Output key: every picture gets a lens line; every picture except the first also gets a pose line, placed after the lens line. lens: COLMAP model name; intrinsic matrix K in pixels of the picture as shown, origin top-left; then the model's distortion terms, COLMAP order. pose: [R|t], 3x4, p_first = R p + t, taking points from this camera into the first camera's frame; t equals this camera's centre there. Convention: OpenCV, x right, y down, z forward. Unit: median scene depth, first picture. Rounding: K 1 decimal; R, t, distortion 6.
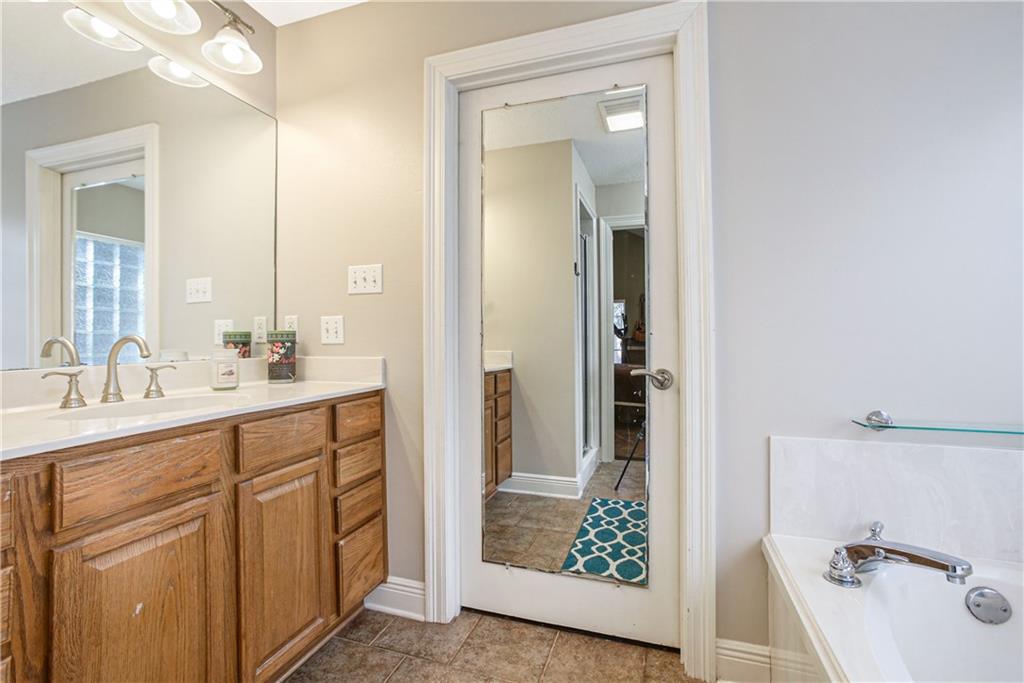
lens RADIAL K [[458.7, 0, 509.9], [0, 458.7, 339.6], [0, 0, 1]] dist [-0.043185, 0.024803]
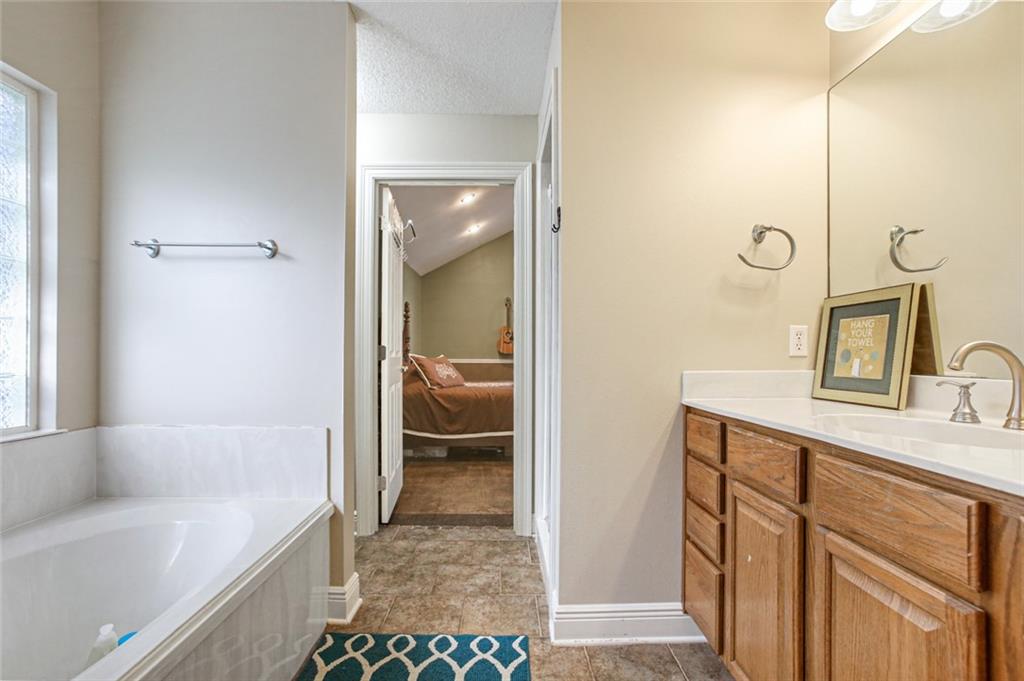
lens RADIAL K [[458.7, 0, 509.9], [0, 458.7, 338.6], [0, 0, 1]] dist [-0.043185, 0.024803]
pose [[-0.942059, -0.006616, -0.335383, 0.190066], [0.002648, 0.999628, -0.027160, 0.005400], [0.335438, -0.026474, -0.941690, 1.544688]]
